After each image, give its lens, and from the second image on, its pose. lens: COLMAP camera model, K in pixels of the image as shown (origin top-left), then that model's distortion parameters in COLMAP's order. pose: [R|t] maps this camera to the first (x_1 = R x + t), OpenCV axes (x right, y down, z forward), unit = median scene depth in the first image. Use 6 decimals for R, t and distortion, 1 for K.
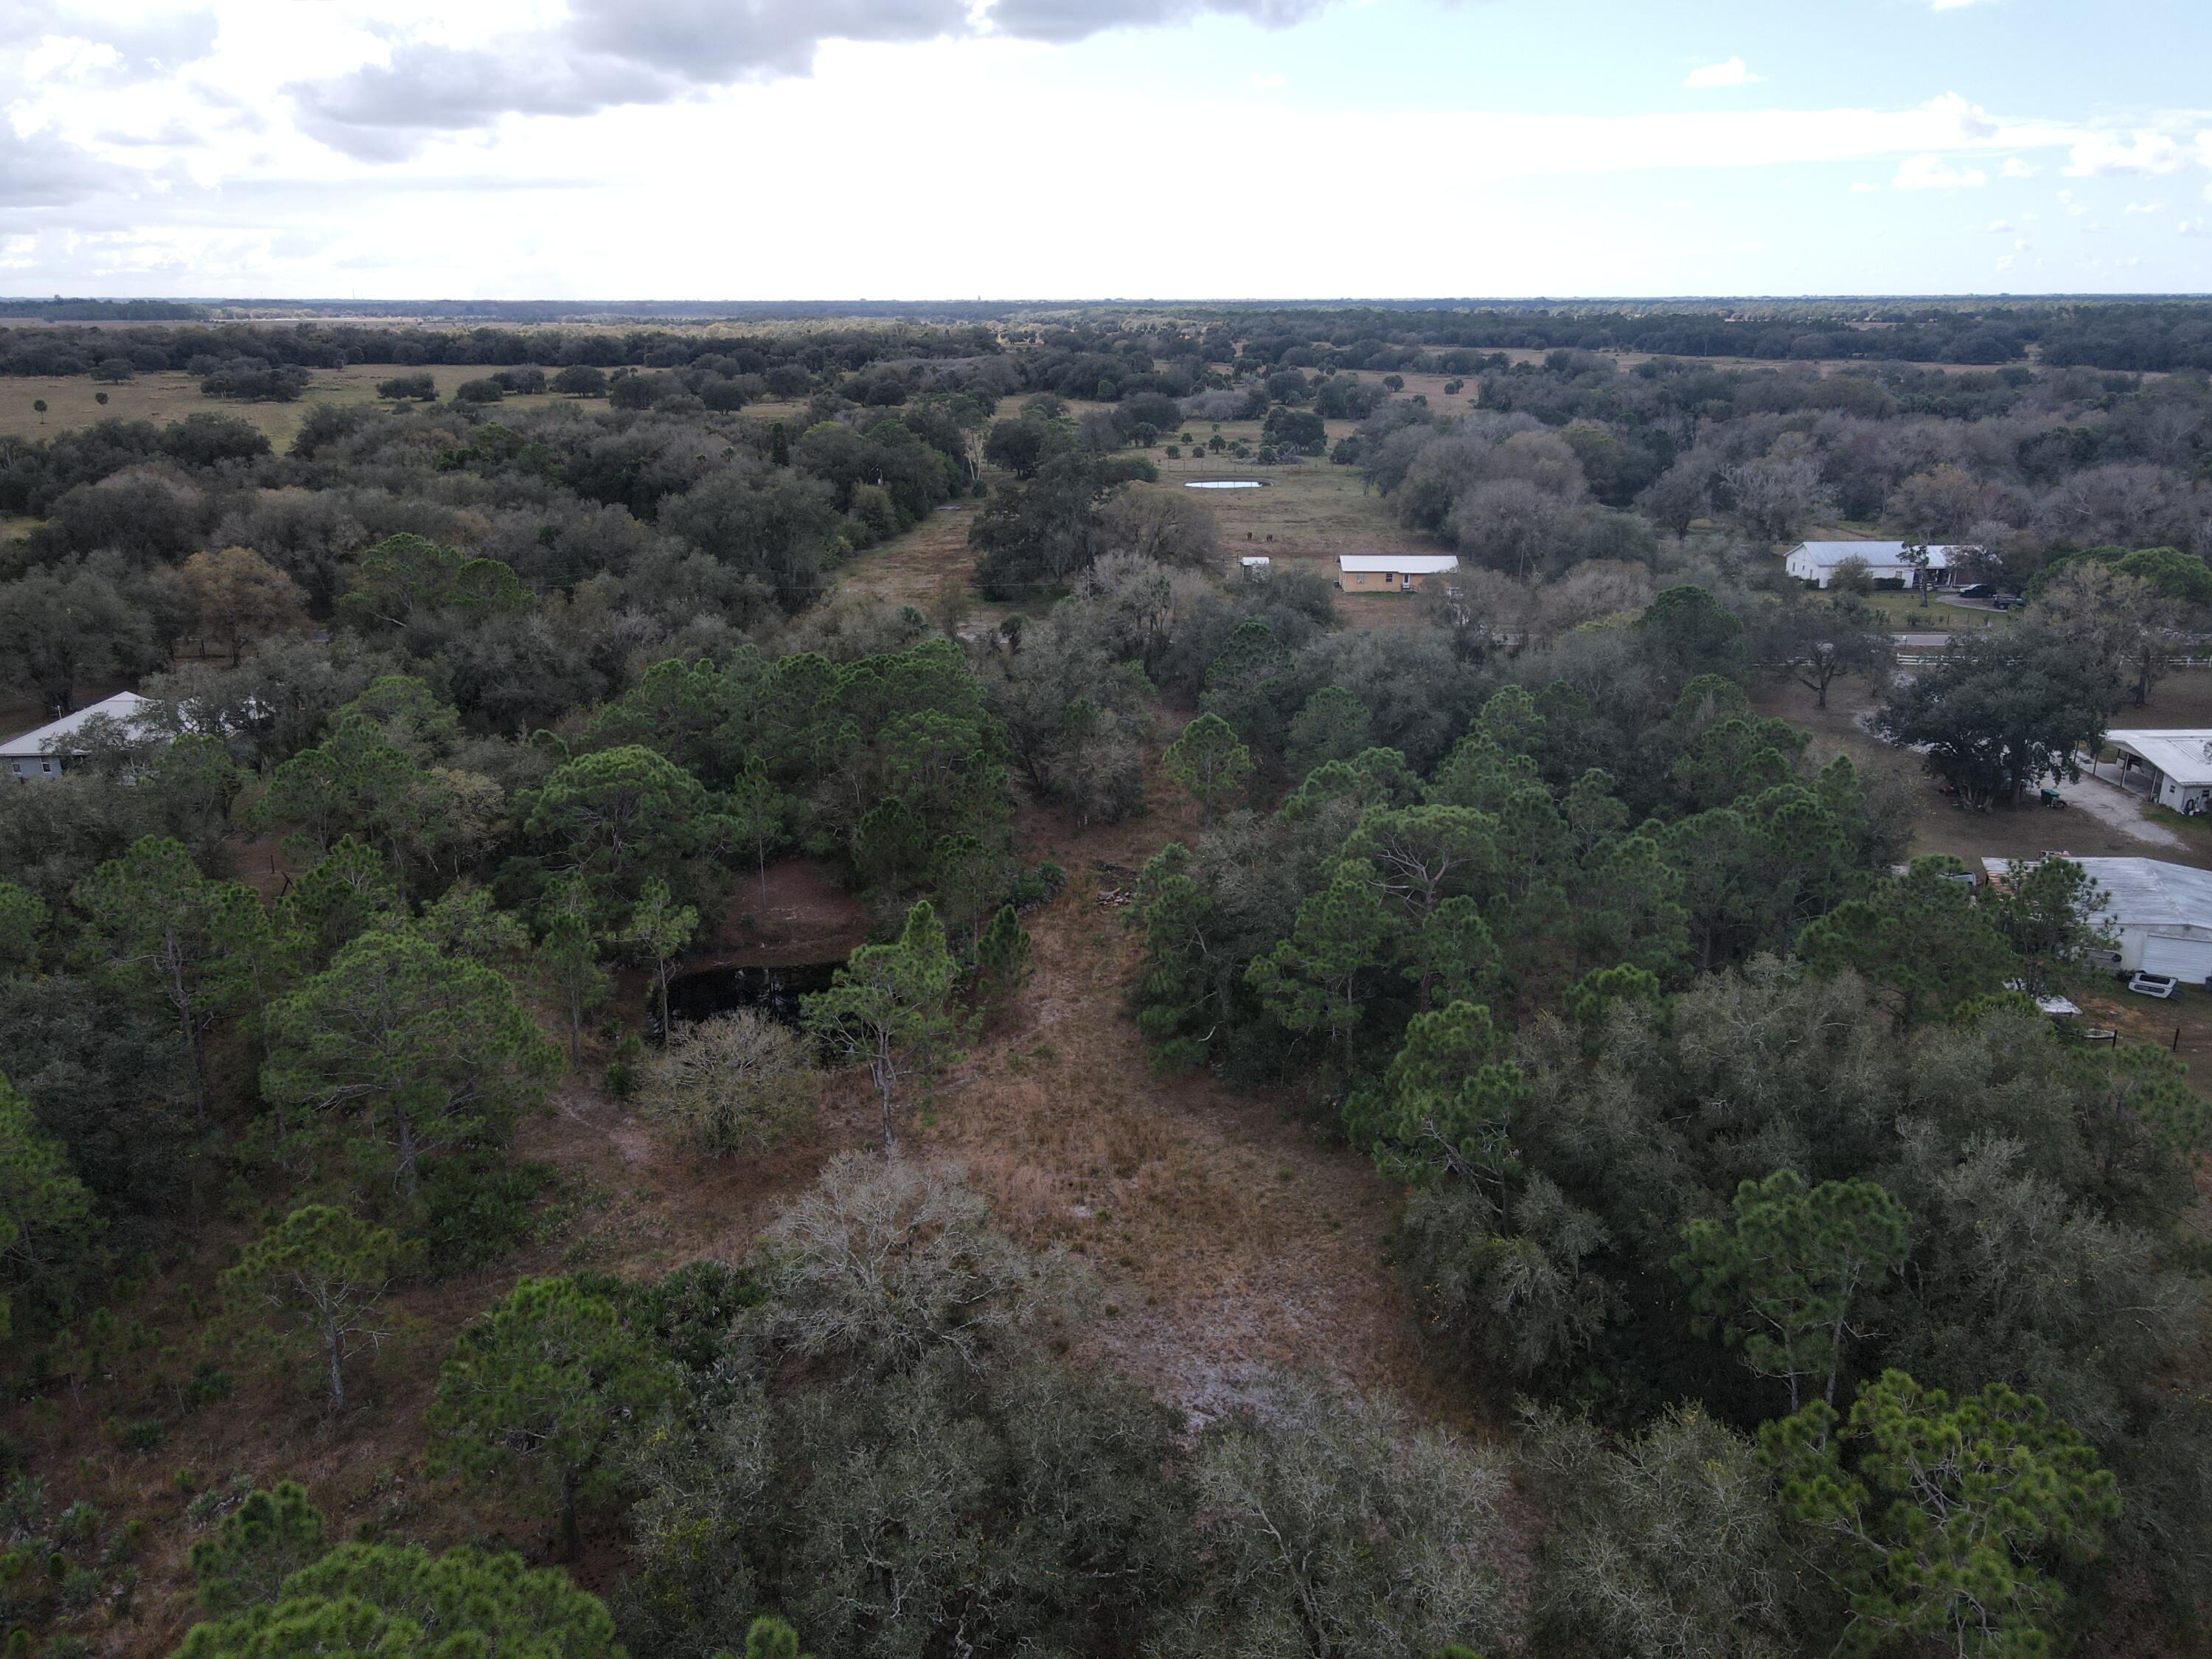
lens RADIAL K [[1611.2, 0, 1106.0], [0, 1611.2, 829.5], [0, 0, 1]] dist [0.004407, 0.005203]
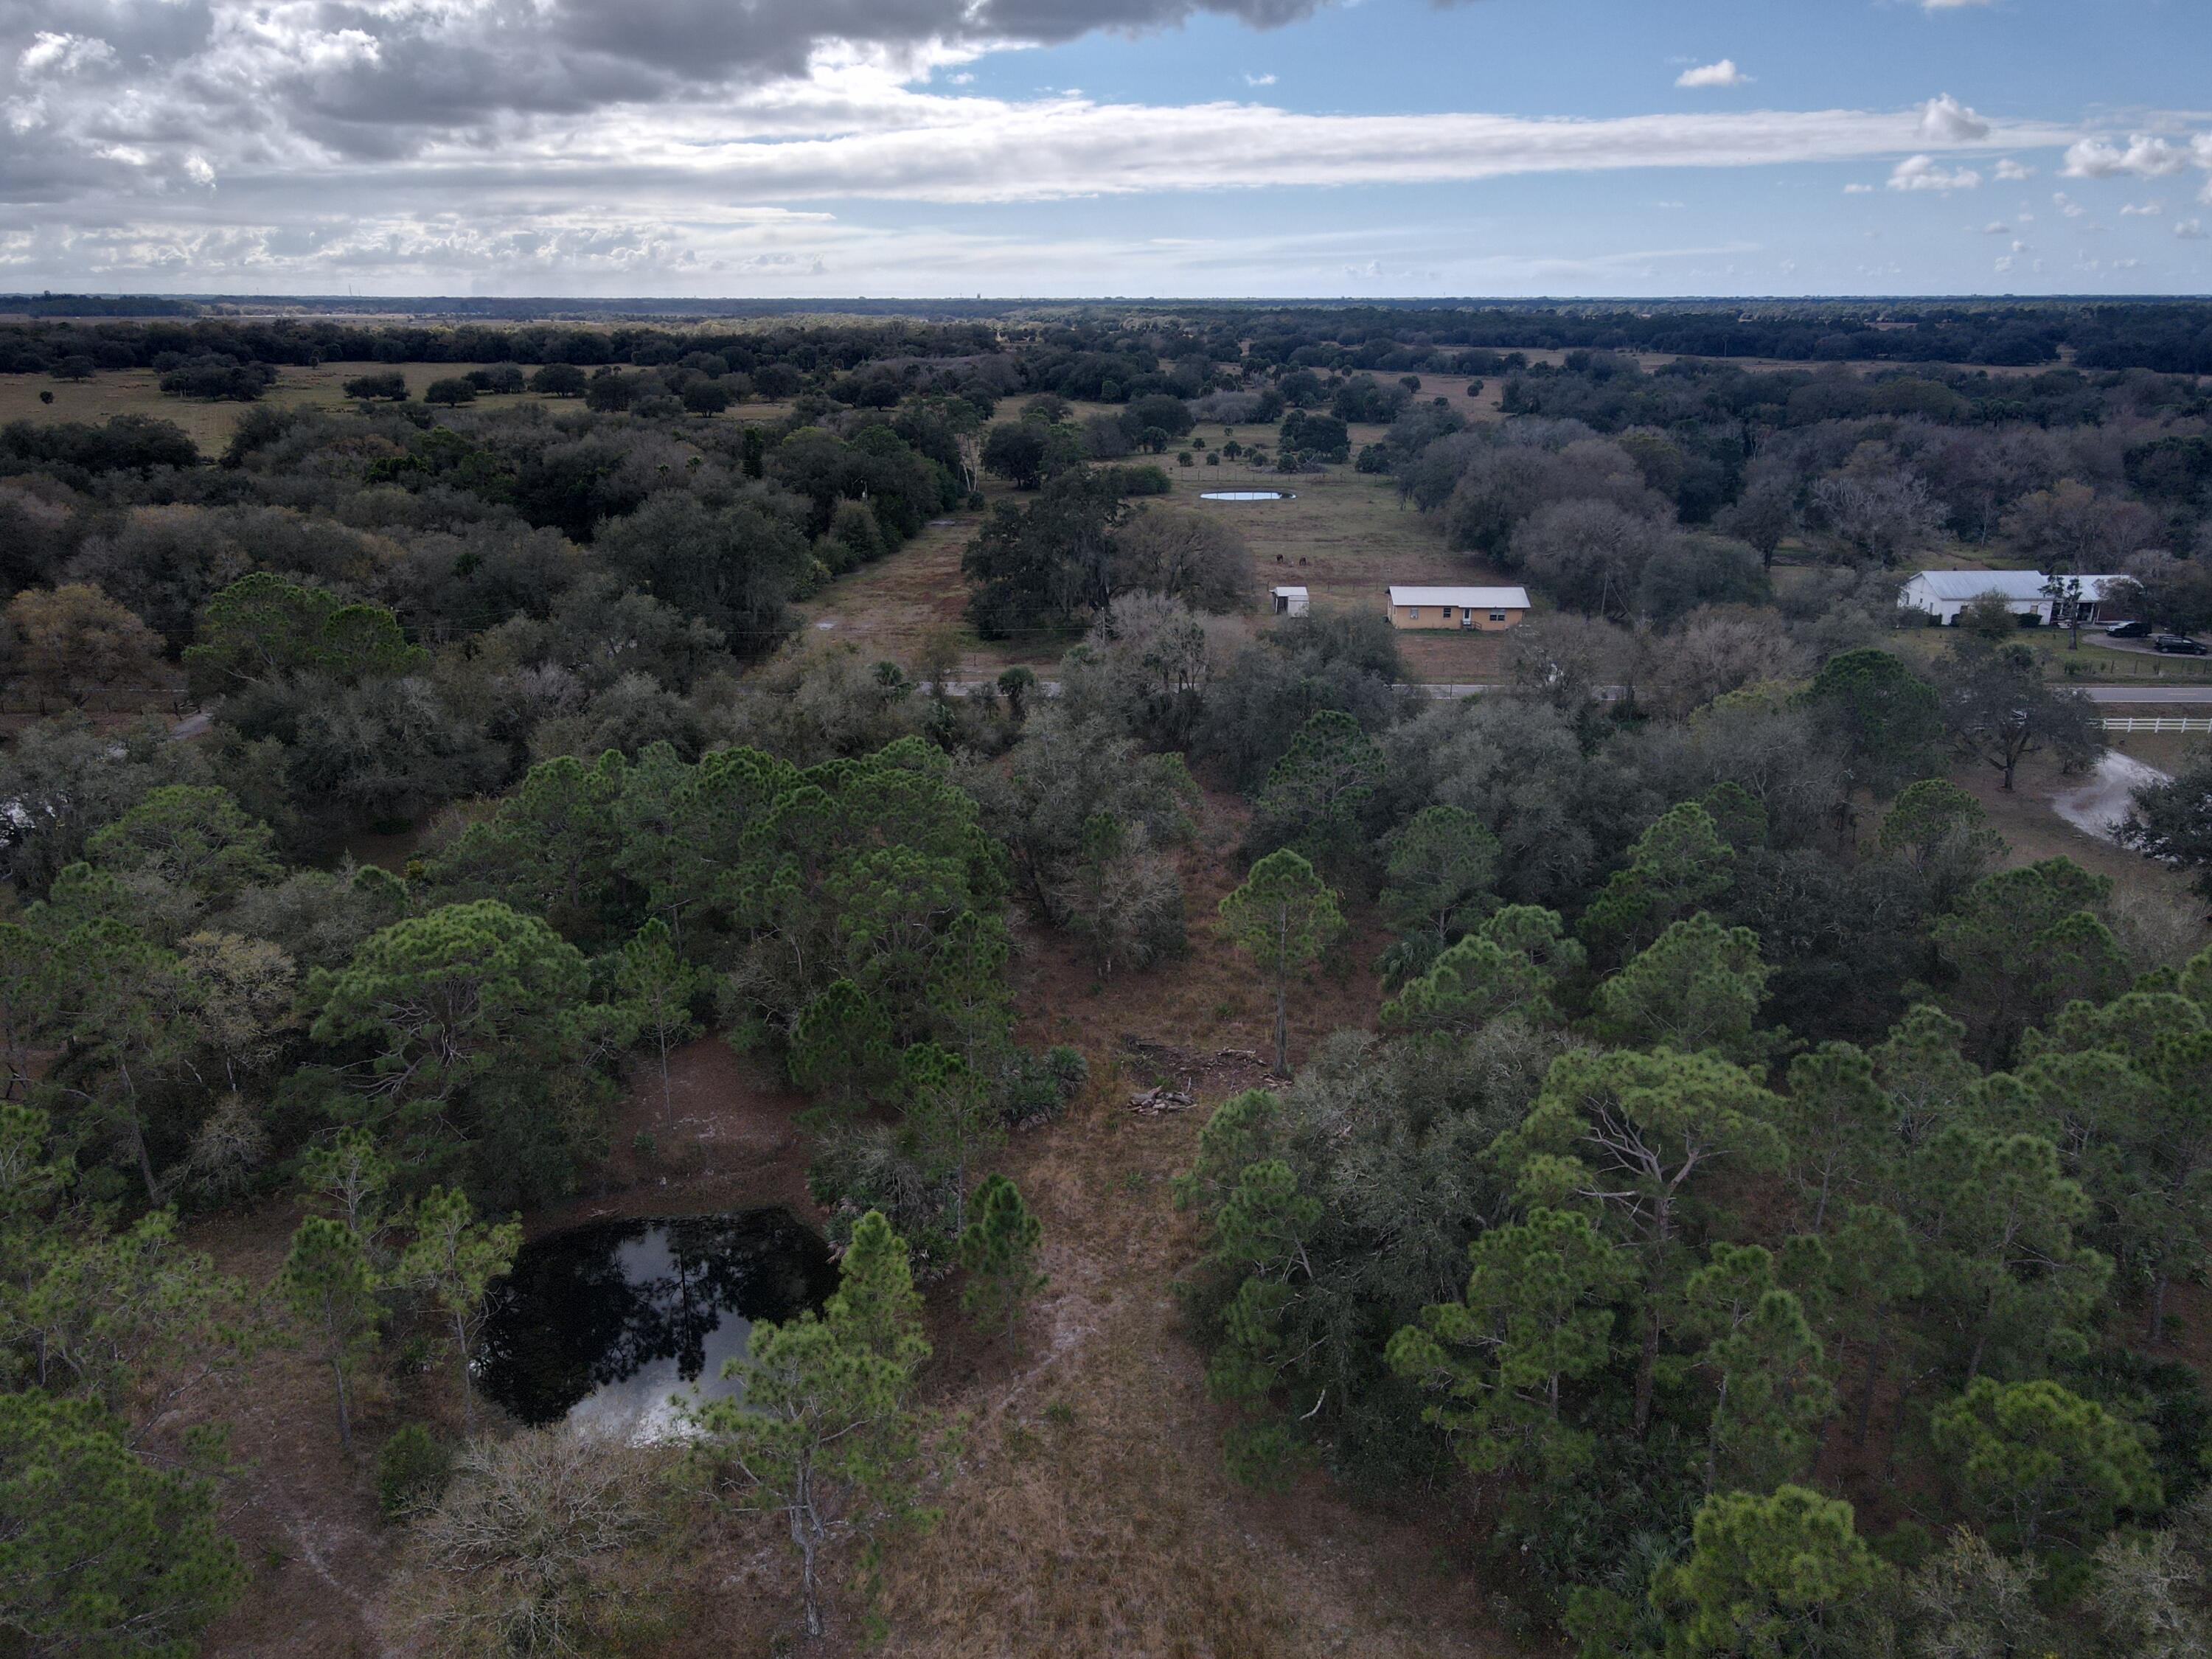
lens RADIAL K [[1641.5, 0, 1106.0], [0, 1641.5, 829.5], [0, 0, 1]] dist [0.007414, 0.002209]
pose [[0.999997, 0.002353, 0.000056, -0.005380], [-0.002353, 0.999987, -0.004484, -0.025522], [-0.000066, 0.004483, 0.999990, 0.085578]]
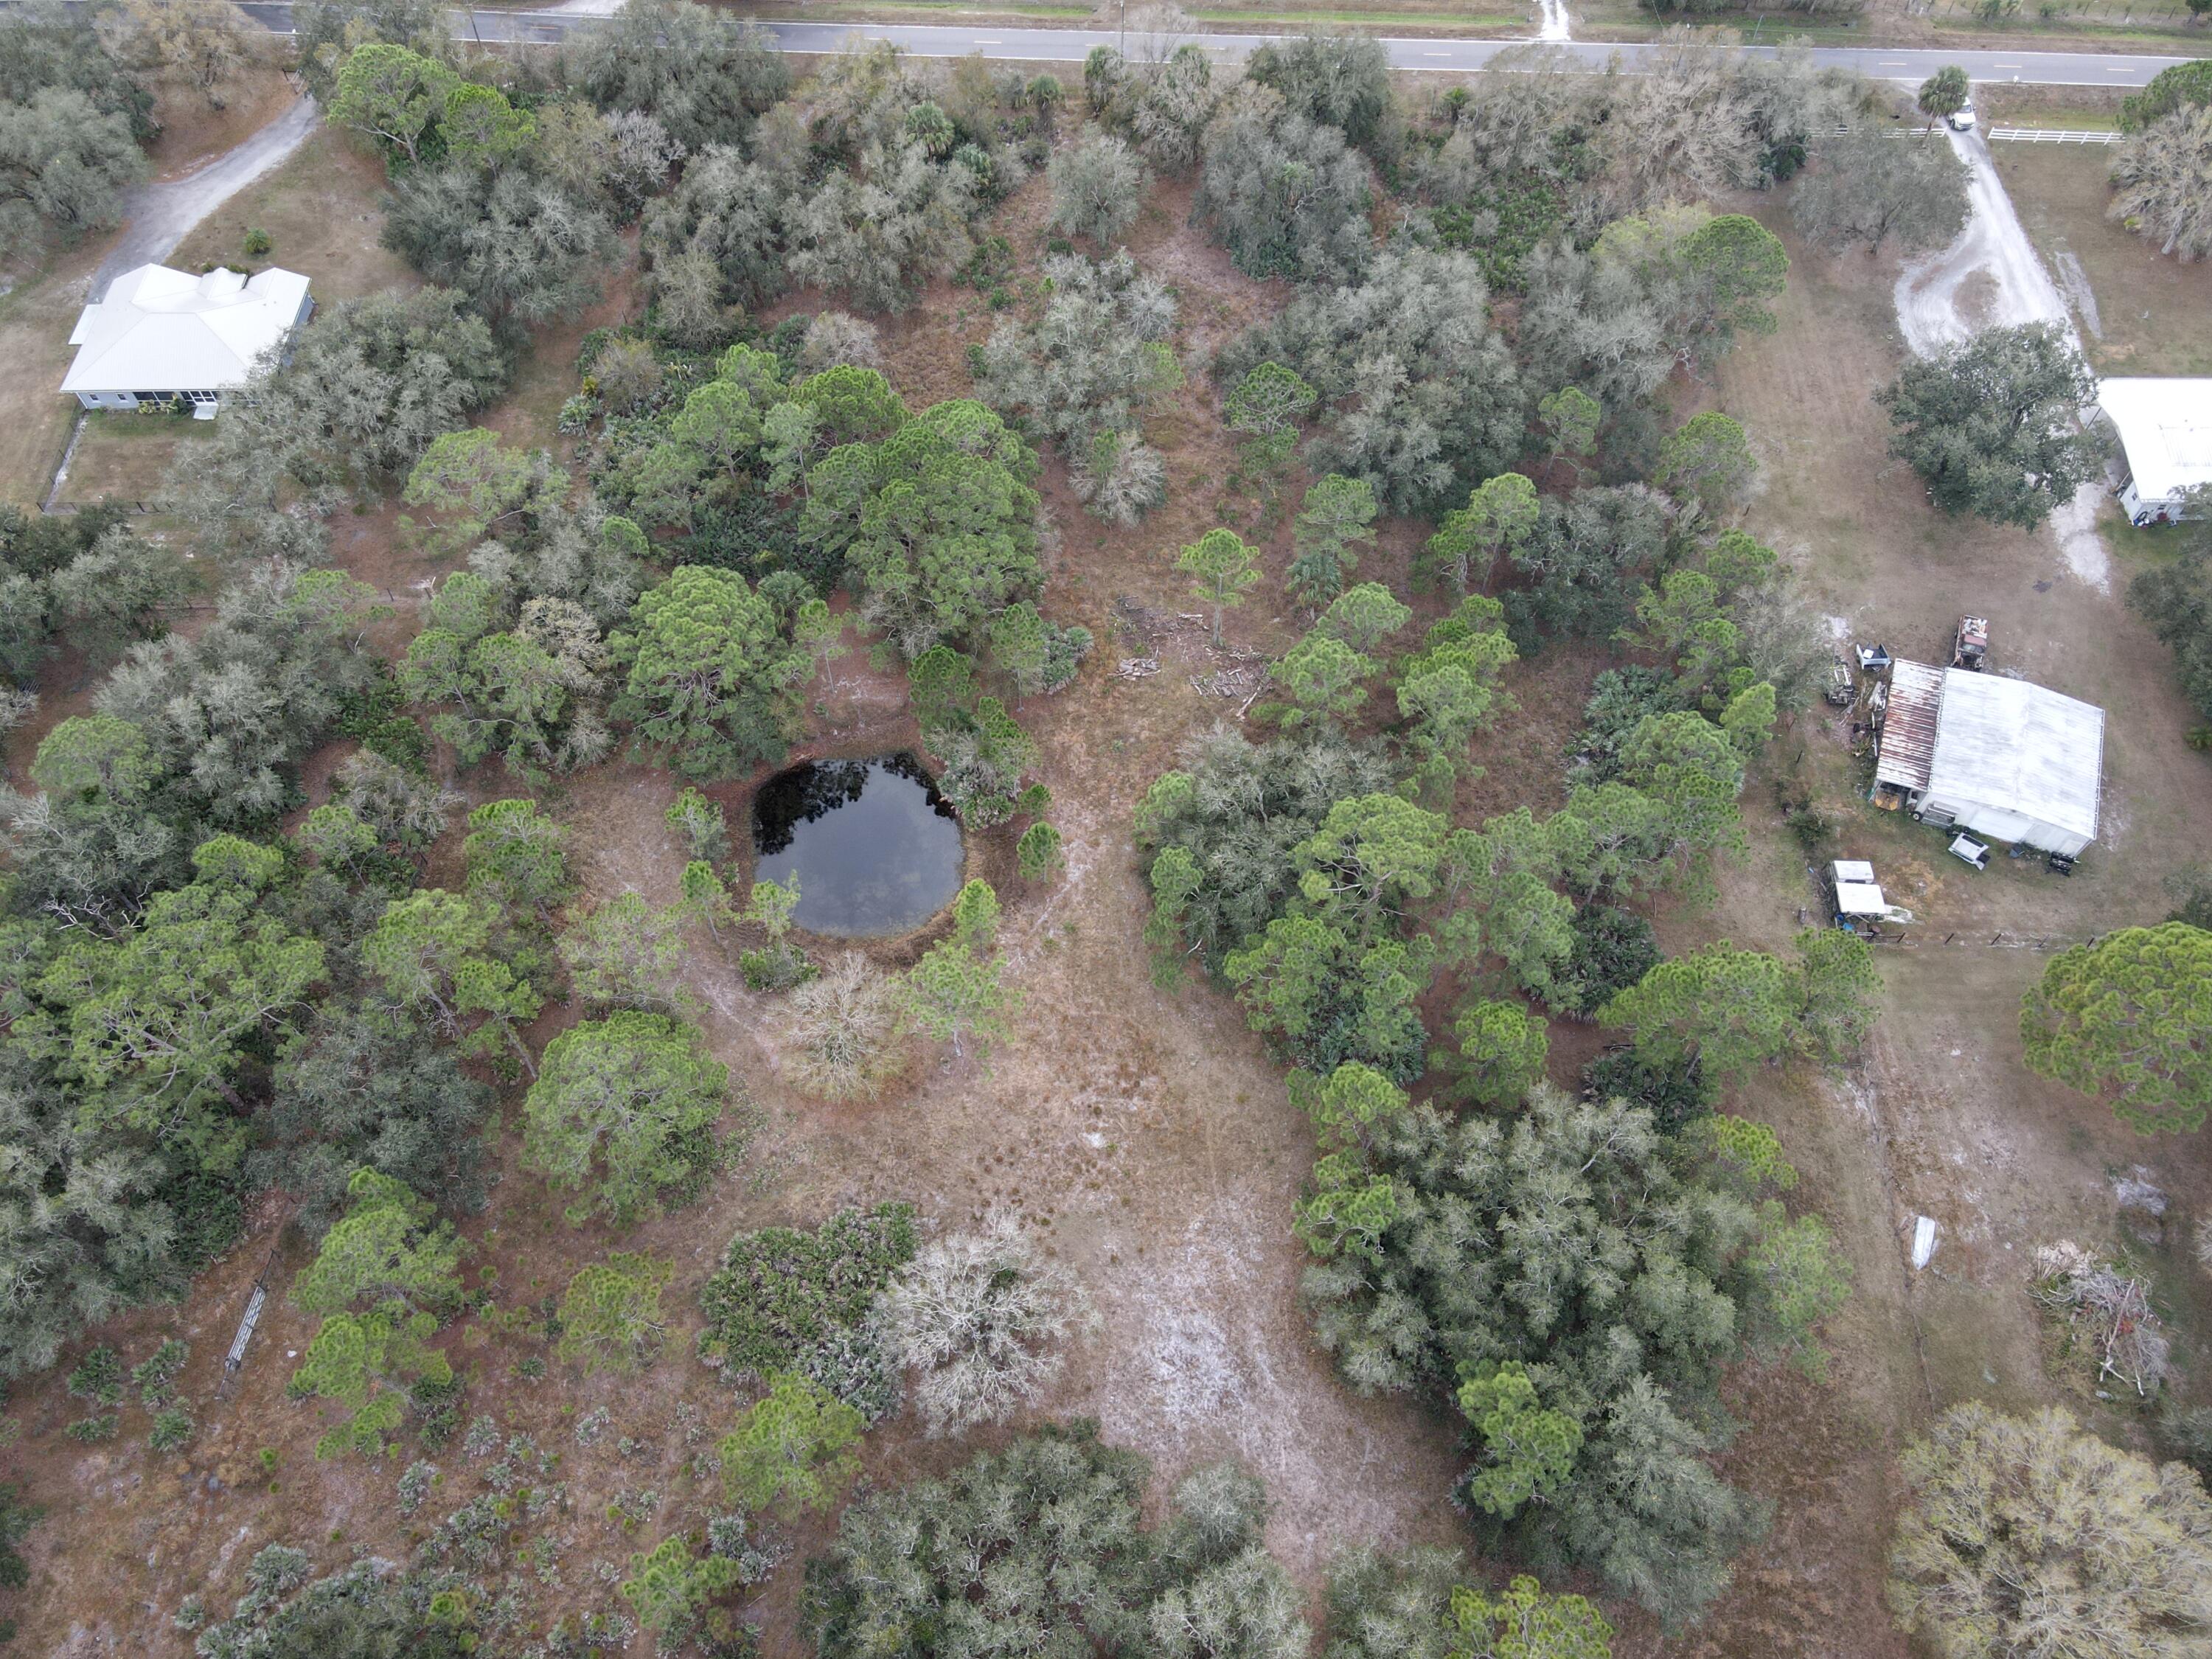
lens RADIAL K [[1595.9, 0, 1106.0], [0, 1595.9, 829.5], [0, 0, 1]] dist [0.014155, 0.007063]
pose [[0.999555, 0.029546, -0.004092, -0.001903], [-0.021498, 0.808697, 0.587833, -0.177842], [0.020677, -0.587484, 0.808972, 0.002624]]
